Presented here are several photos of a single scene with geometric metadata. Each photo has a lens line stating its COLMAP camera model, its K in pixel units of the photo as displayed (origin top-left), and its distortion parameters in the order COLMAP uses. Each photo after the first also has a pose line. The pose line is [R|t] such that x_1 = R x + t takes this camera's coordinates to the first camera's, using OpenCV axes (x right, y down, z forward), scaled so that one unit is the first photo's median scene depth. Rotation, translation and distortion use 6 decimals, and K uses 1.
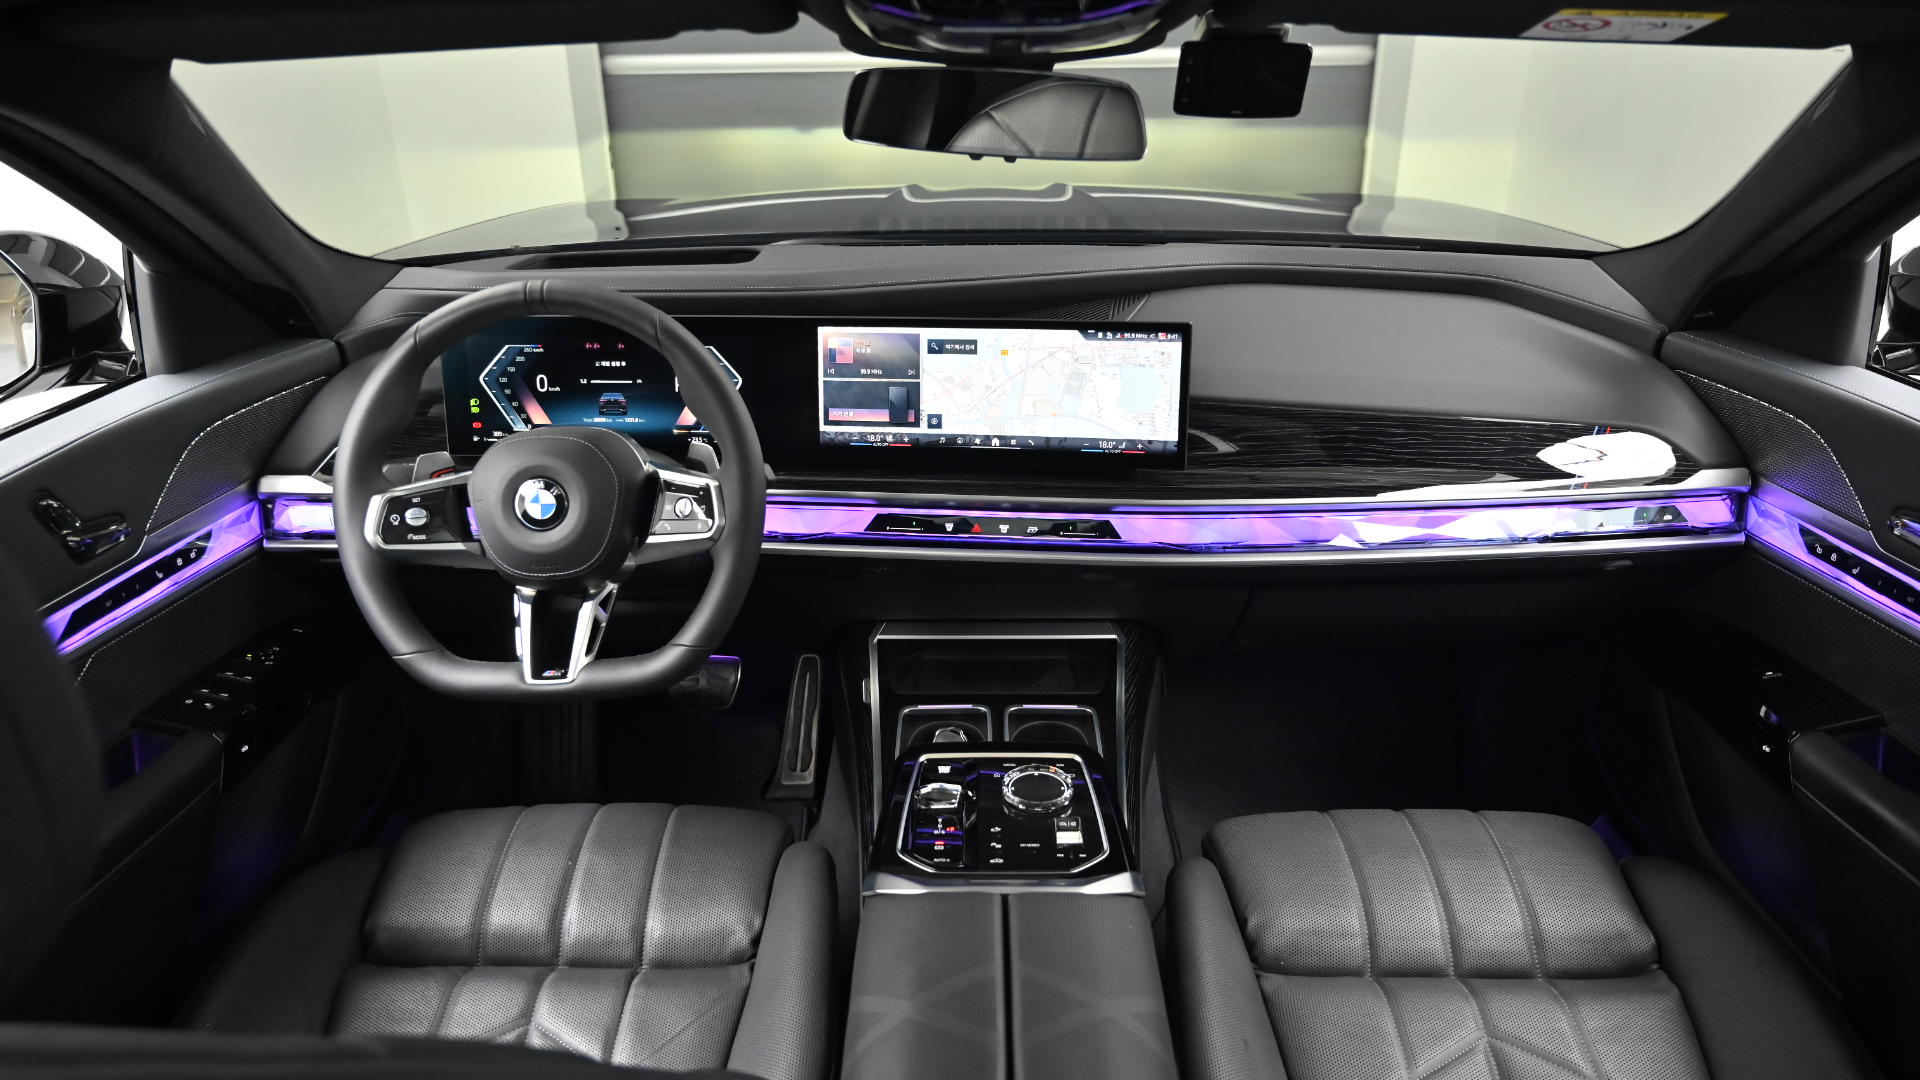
lens RADIAL K [[1267.4, 0, 960.0], [0, 1267.4, 540.0], [0, 0, 1]] dist [-0.002238, 0.001762]
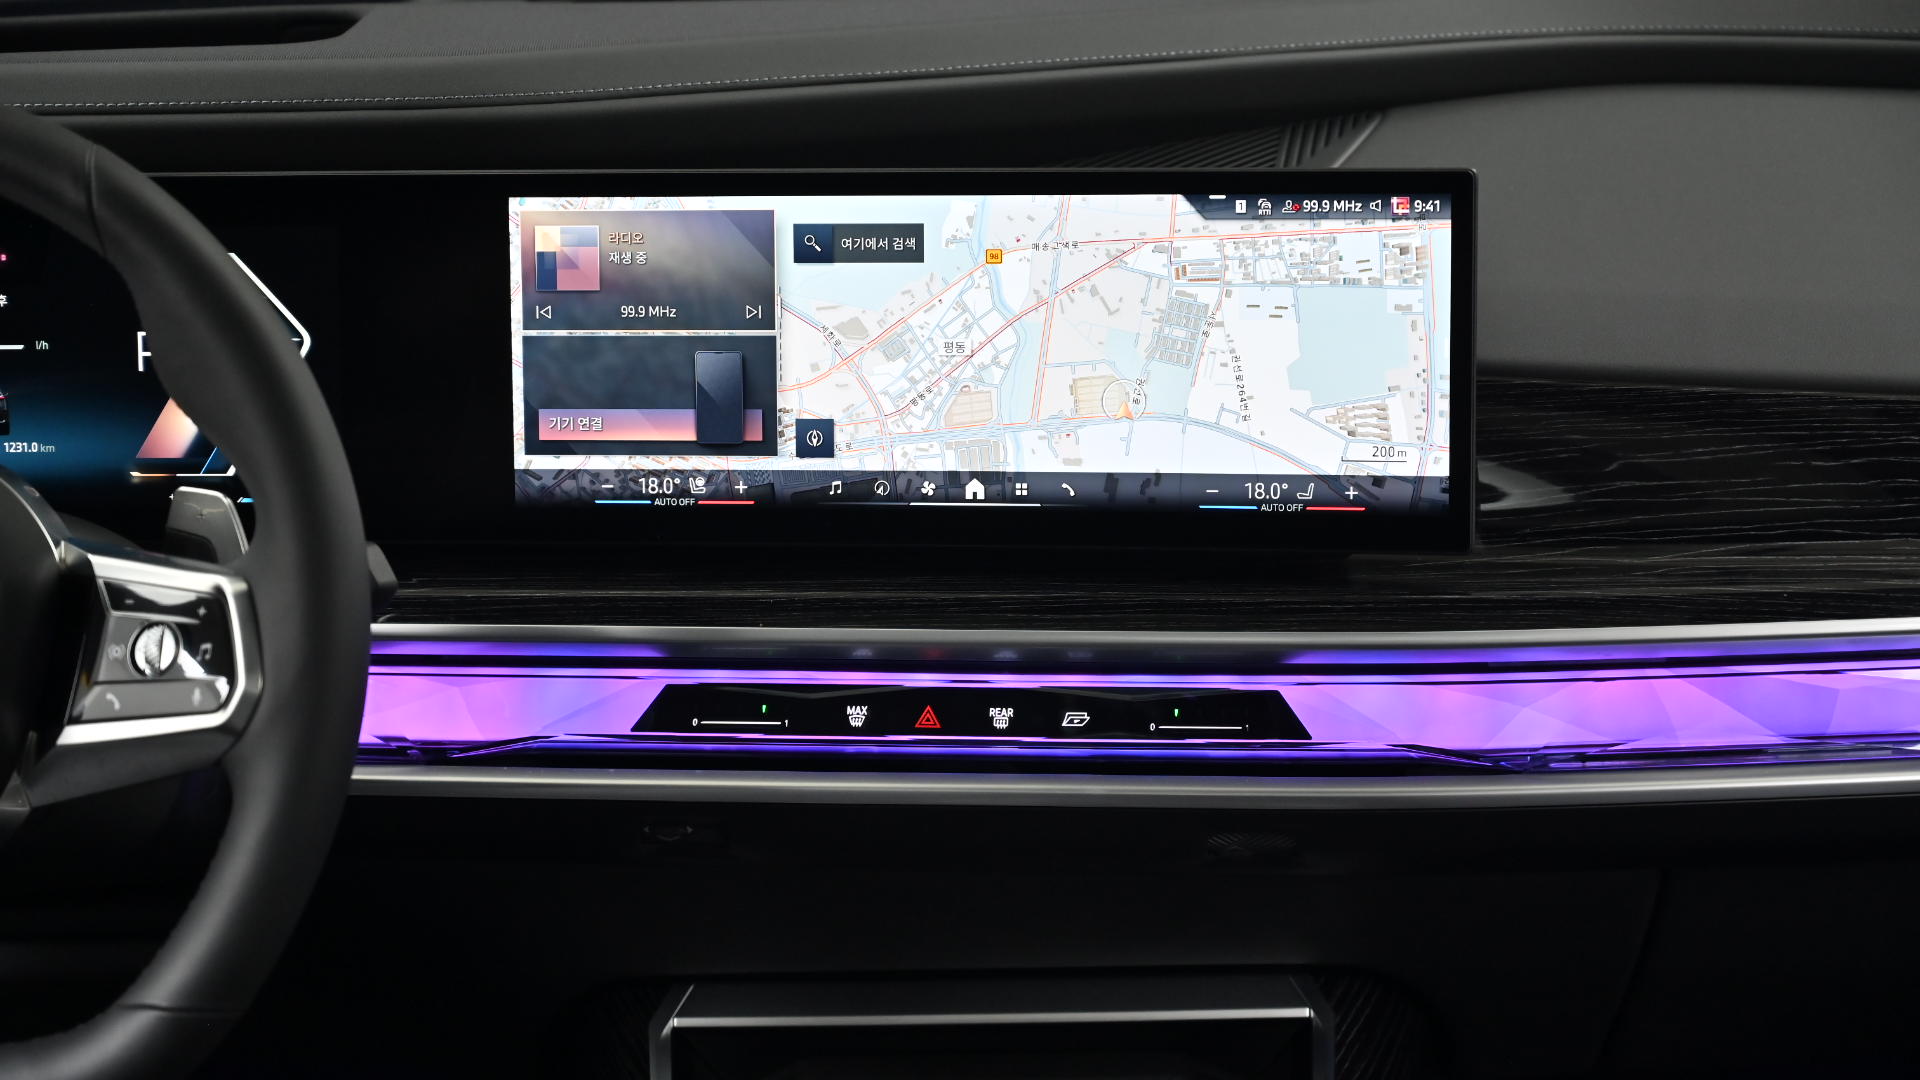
lens RADIAL K [[3882.8, 0, 960.0], [0, 3882.8, 540.0], [0, 0, 1]] dist [0.012553, -0.122813]
pose [[0.999868, -0.012879, -0.009868, 0.034794], [0.011814, 0.994794, -0.101217, 0.055704], [0.011120, 0.101087, 0.994815, -0.158335]]
